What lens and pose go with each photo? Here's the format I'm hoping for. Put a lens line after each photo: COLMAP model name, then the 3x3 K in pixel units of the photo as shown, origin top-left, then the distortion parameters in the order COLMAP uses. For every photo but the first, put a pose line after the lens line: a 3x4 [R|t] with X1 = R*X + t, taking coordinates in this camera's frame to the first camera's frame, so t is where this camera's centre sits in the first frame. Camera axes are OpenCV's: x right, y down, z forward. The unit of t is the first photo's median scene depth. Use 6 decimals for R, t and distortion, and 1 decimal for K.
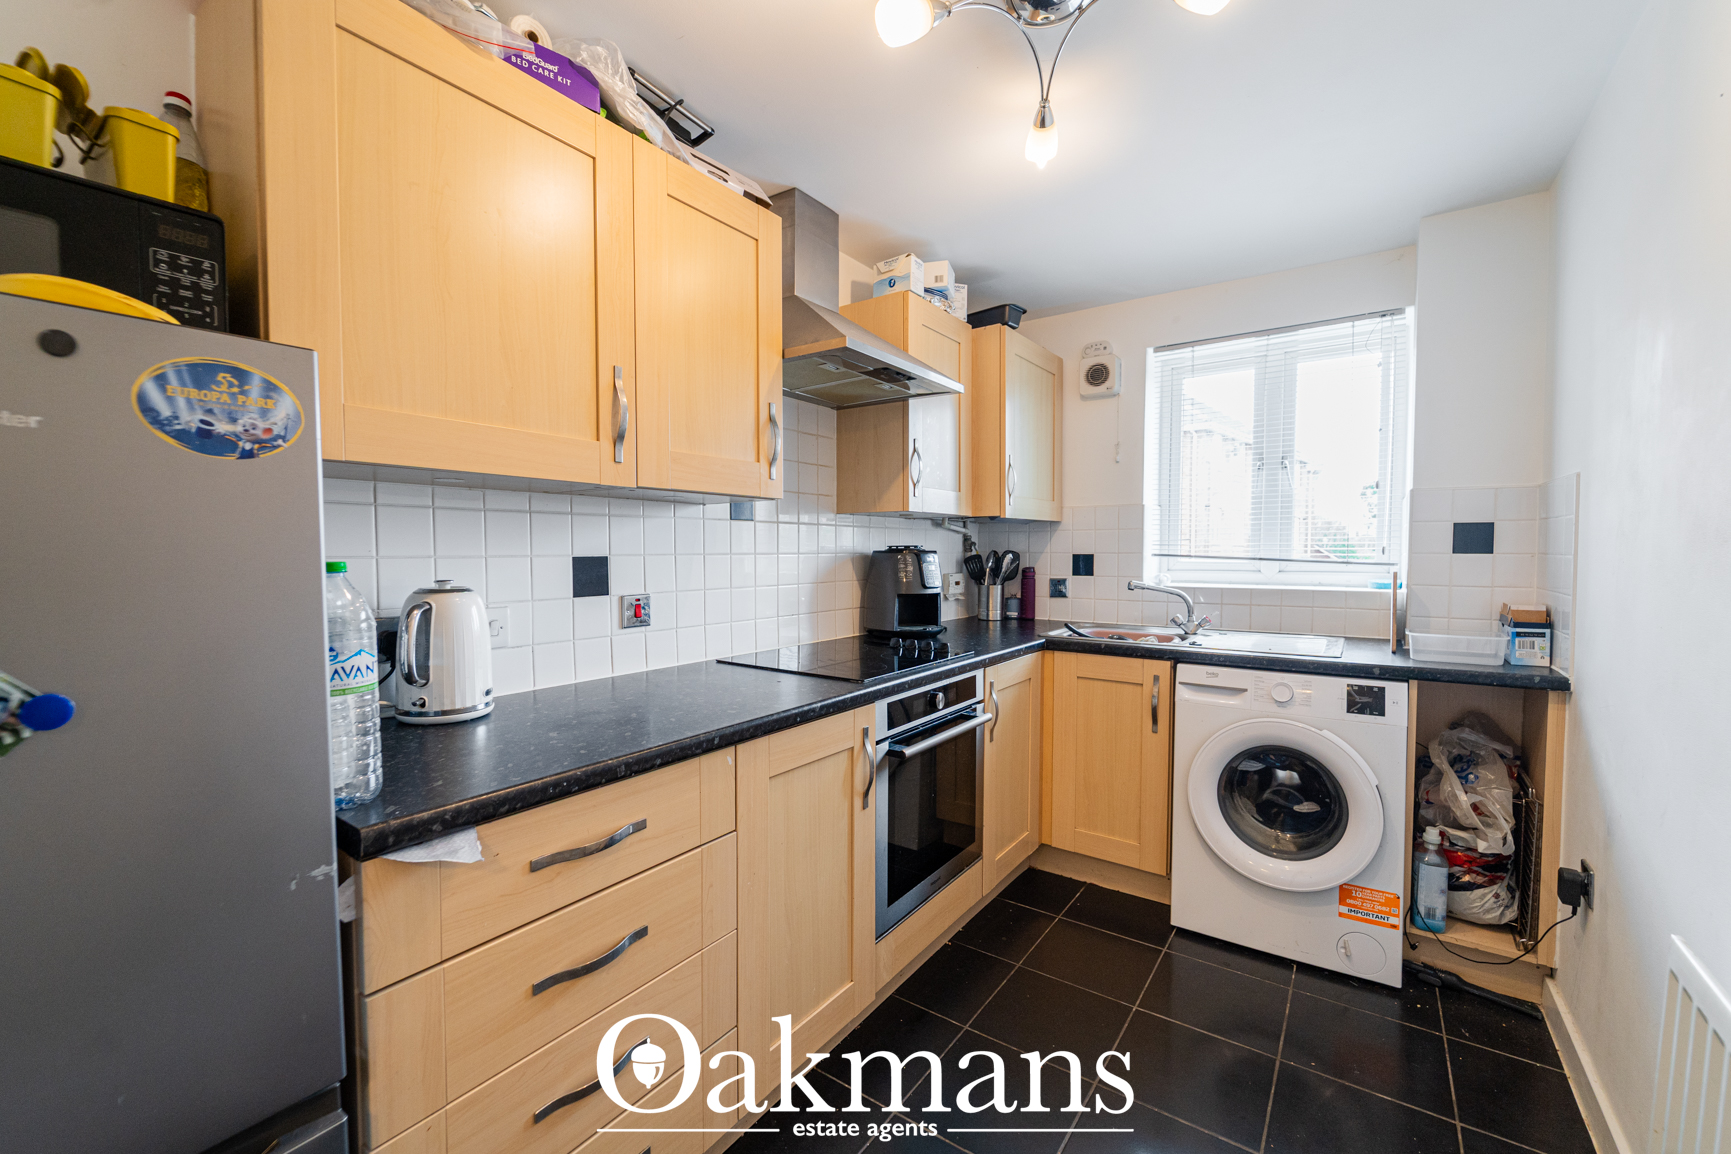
lens RADIAL K [[707.2, 0, 871.9], [0, 707.2, 573.7], [0, 0, 1]] dist [-0.001456, 0.000017]
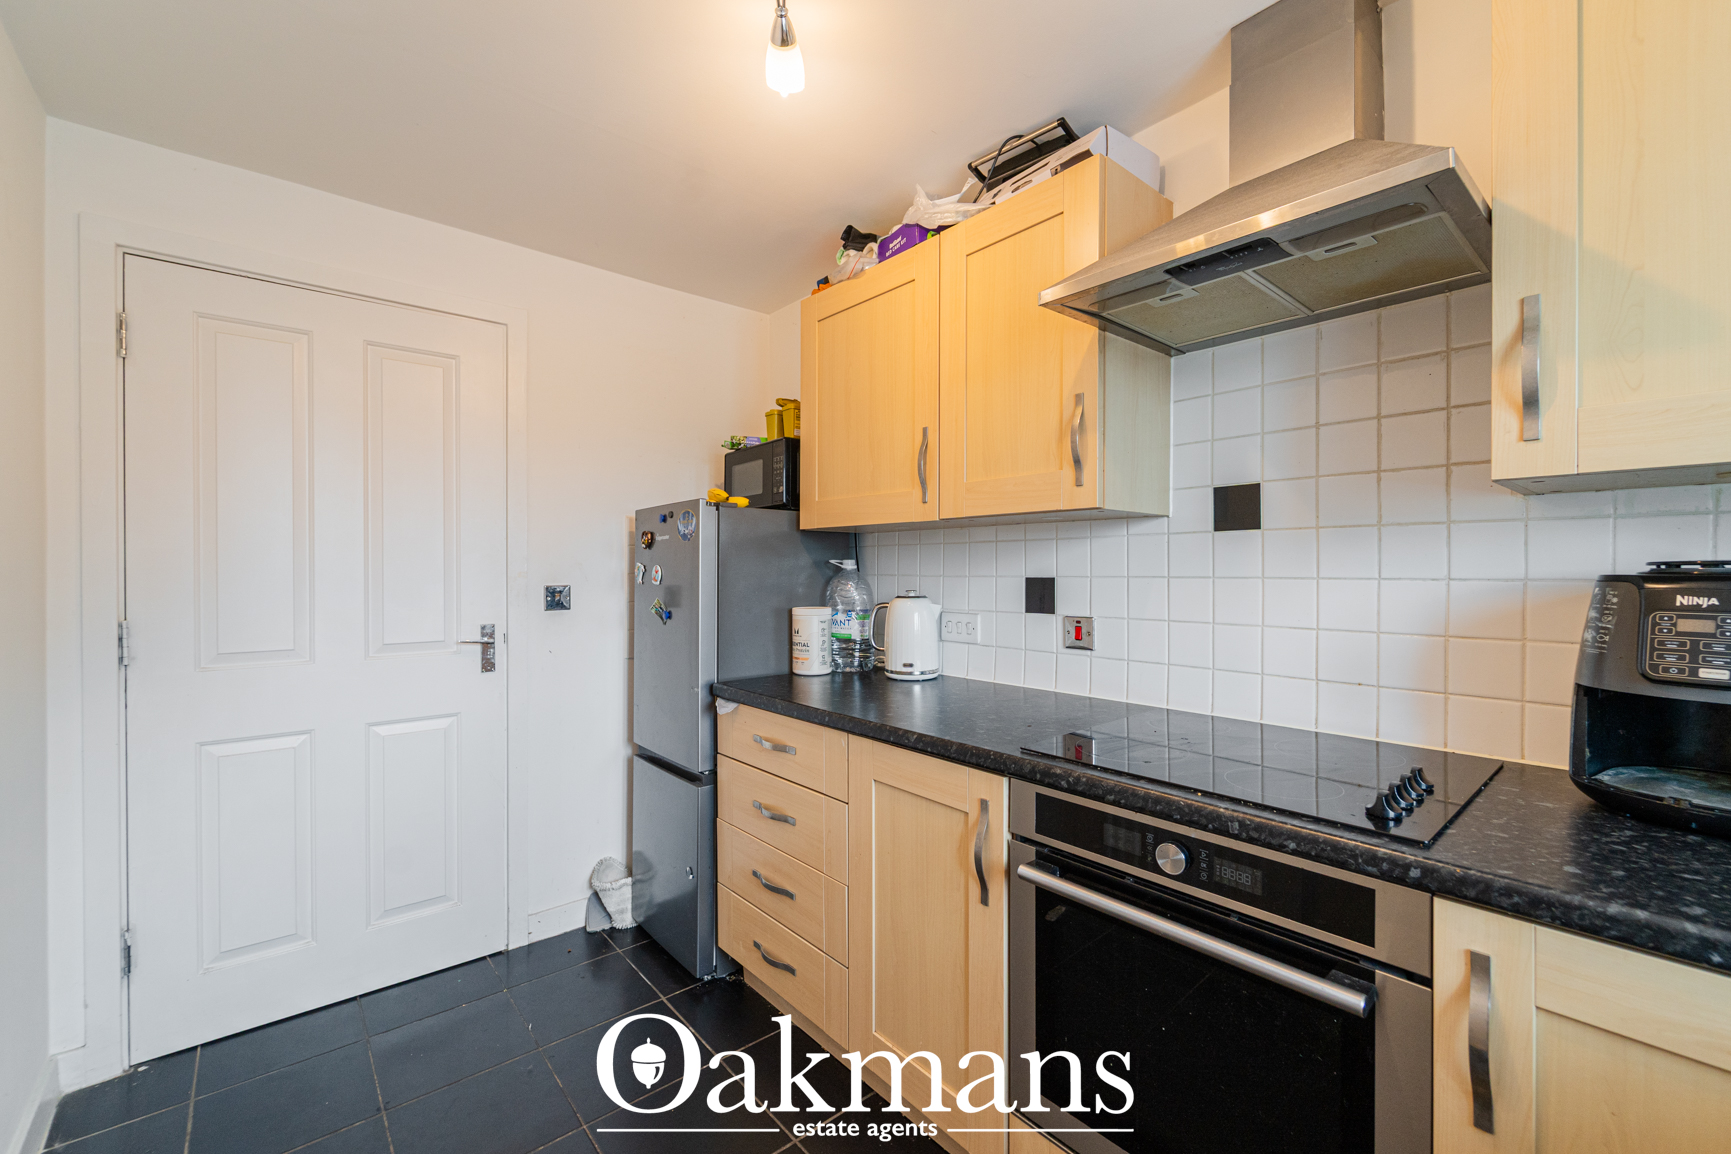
lens RADIAL K [[707.2, 0, 871.9], [0, 707.2, 573.7], [0, 0, 1]] dist [-0.001456, 0.000017]
pose [[-0.246740, 0.005738, -0.969065, 0.721440], [-0.030478, 0.999442, 0.013679, -0.036059], [0.968602, 0.032911, -0.246428, 0.988034]]
